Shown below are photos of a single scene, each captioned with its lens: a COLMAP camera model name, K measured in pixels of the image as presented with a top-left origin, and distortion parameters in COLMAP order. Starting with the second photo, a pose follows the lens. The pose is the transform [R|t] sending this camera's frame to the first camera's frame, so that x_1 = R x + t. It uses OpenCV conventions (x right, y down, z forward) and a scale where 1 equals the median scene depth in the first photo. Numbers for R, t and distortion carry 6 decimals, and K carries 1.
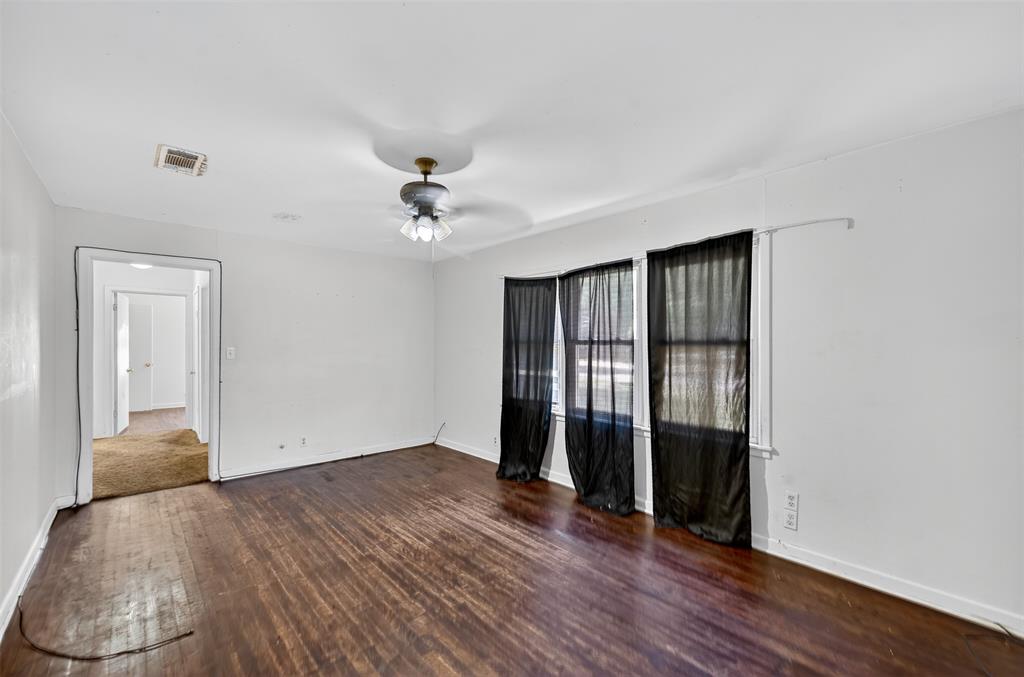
lens RADIAL K [[431.2, 0, 512.0], [0, 431.2, 338.5], [0, 0, 1]] dist [-0.000703, -0.000071]
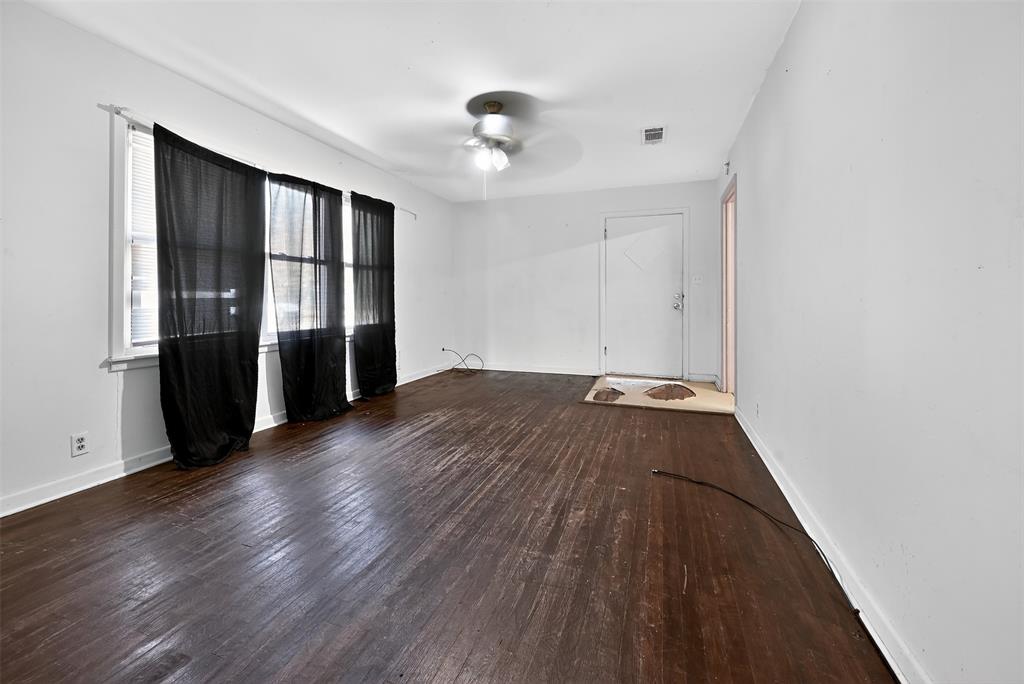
lens RADIAL K [[428.6, 0, 512.1], [0, 428.6, 296.5], [0, 0, 1]] dist [-0.000316, 0.000013]
pose [[-0.489444, 0.000197, 0.872035, -1.173975], [-0.011774, 0.999907, -0.006834, 0.125035], [-0.871955, -0.013612, -0.489396, 1.421598]]
